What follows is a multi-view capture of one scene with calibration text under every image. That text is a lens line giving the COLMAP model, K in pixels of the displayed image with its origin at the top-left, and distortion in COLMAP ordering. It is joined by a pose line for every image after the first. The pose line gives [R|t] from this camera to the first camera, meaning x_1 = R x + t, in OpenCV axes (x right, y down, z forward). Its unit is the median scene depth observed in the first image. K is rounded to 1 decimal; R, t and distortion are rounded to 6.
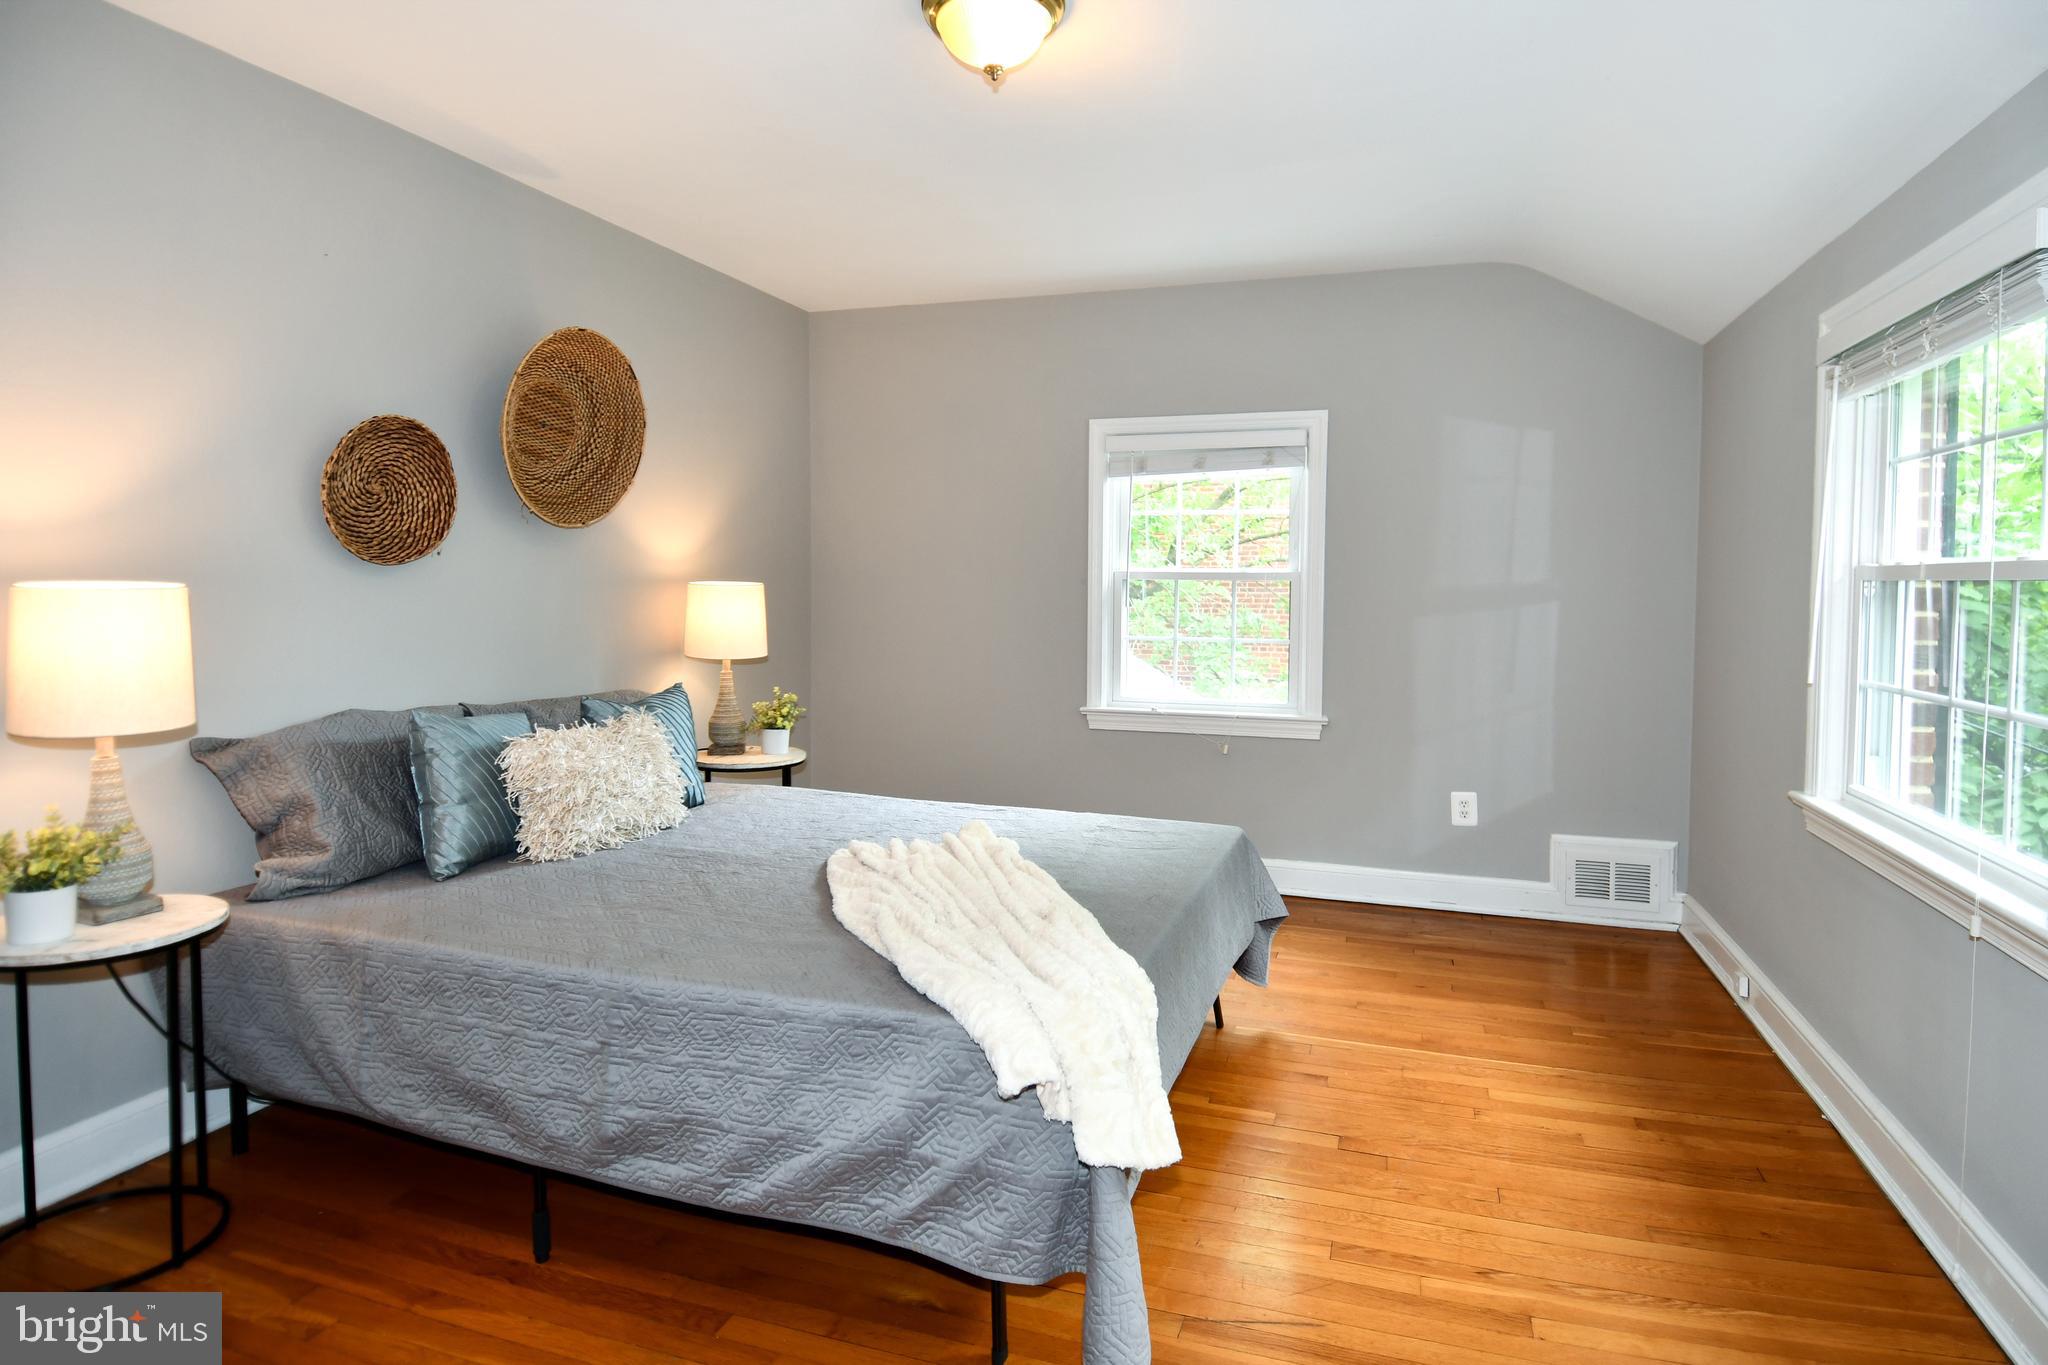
lens RADIAL K [[1125.7, 0, 1088.7], [0, 1125.7, 631.0], [0, 0, 1]] dist [0.031567, -0.034757]
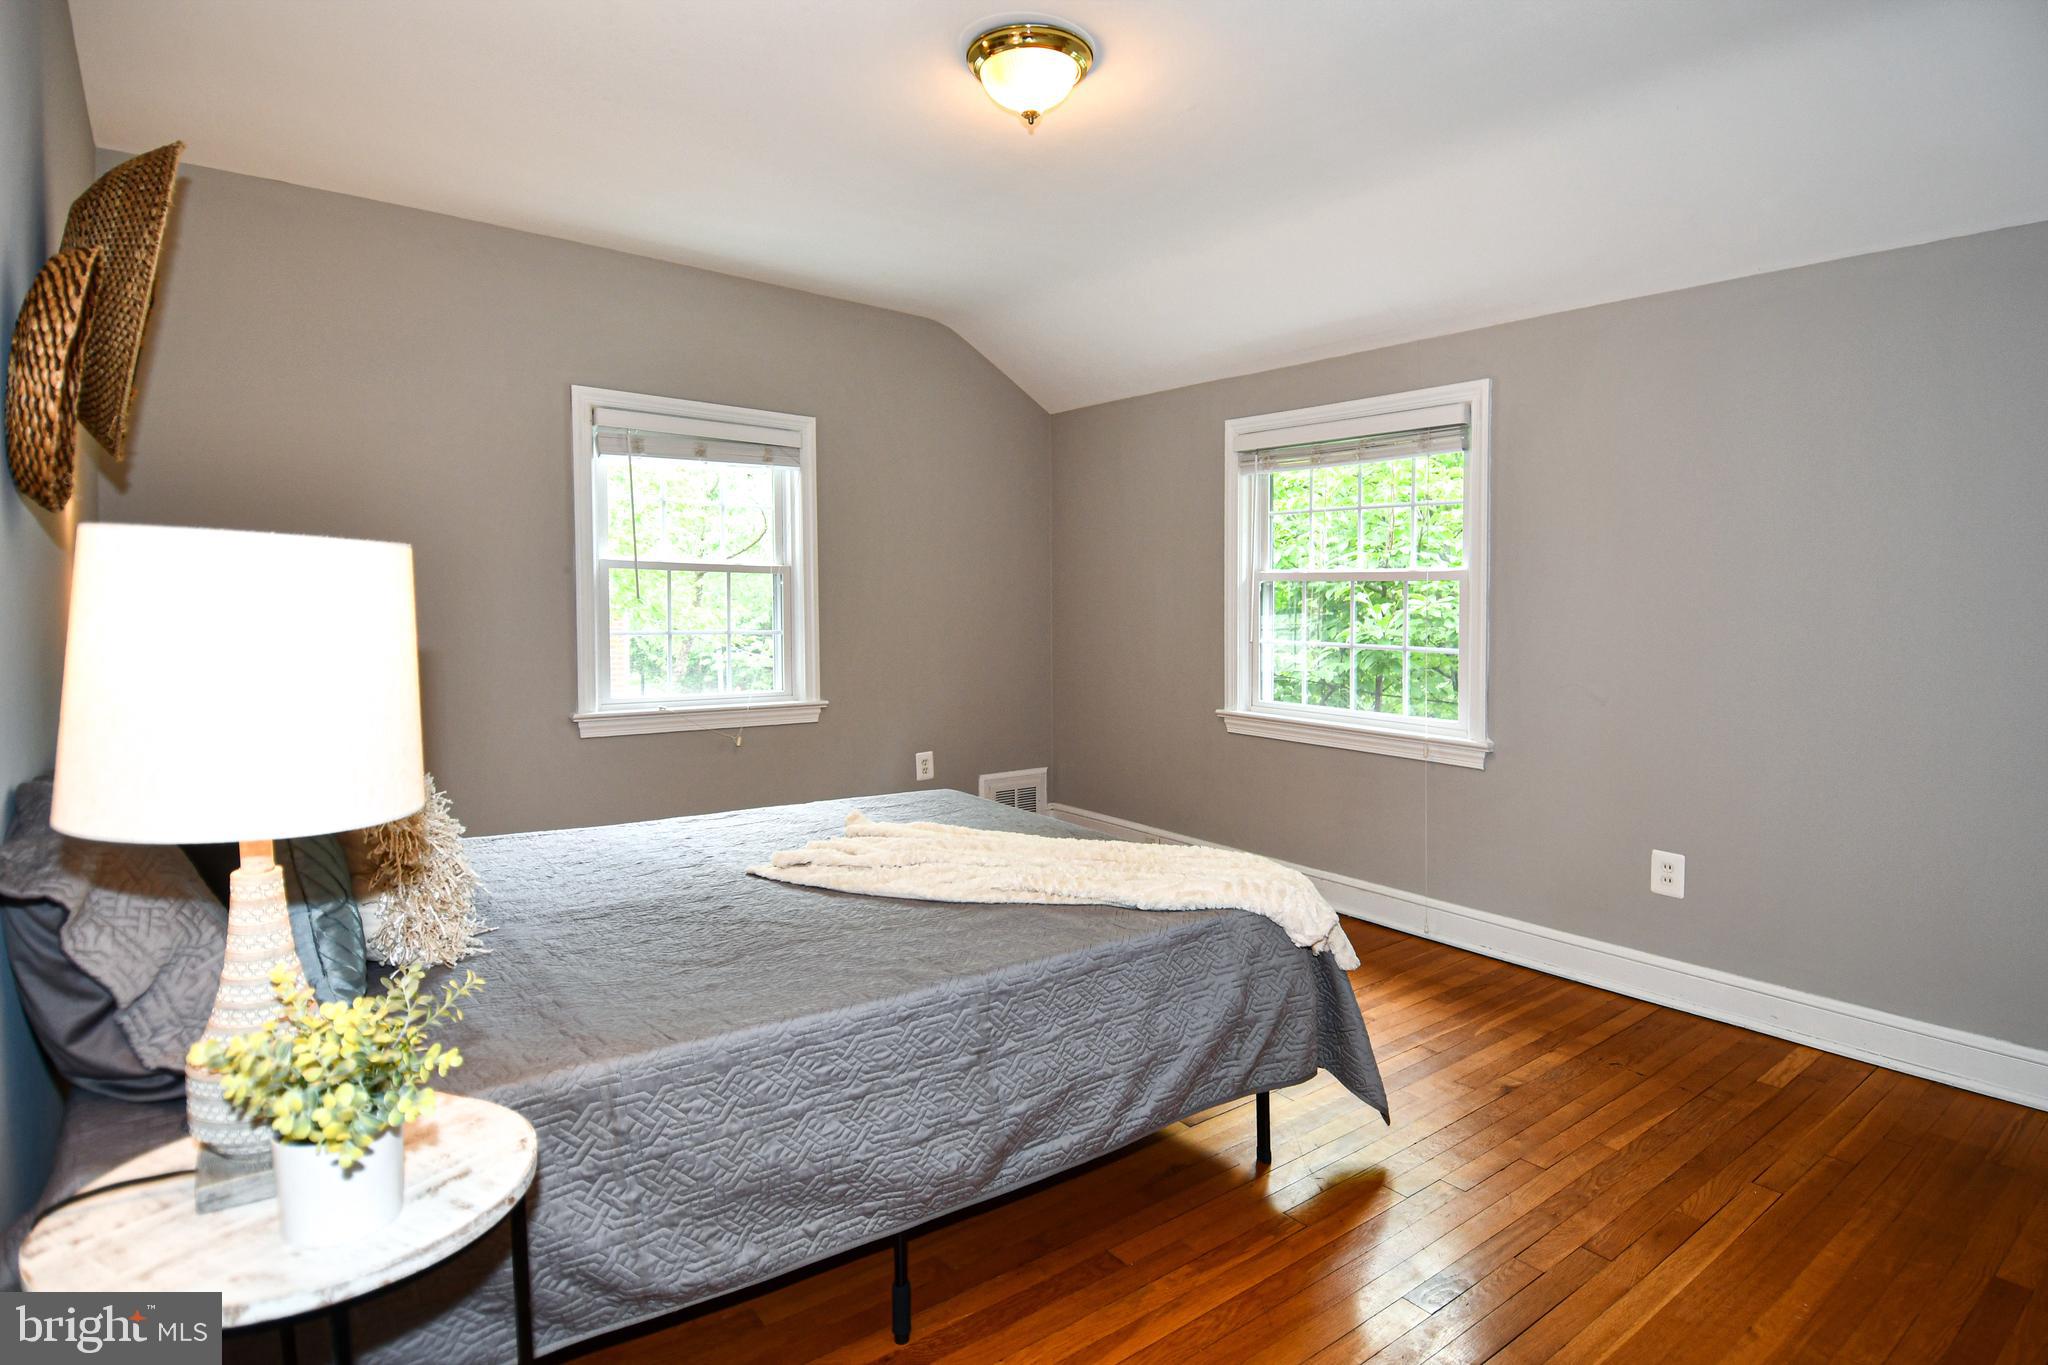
lens RADIAL K [[1125.7, 0, 1037.0], [0, 1125.7, 666.7], [0, 0, 1]] dist [0.031567, -0.034757]
pose [[0.529344, -0.042436, 0.847345, -1.059722], [0.023691, 0.999098, 0.035236, 0.017087], [-0.848076, 0.001423, 0.529872, 0.427766]]
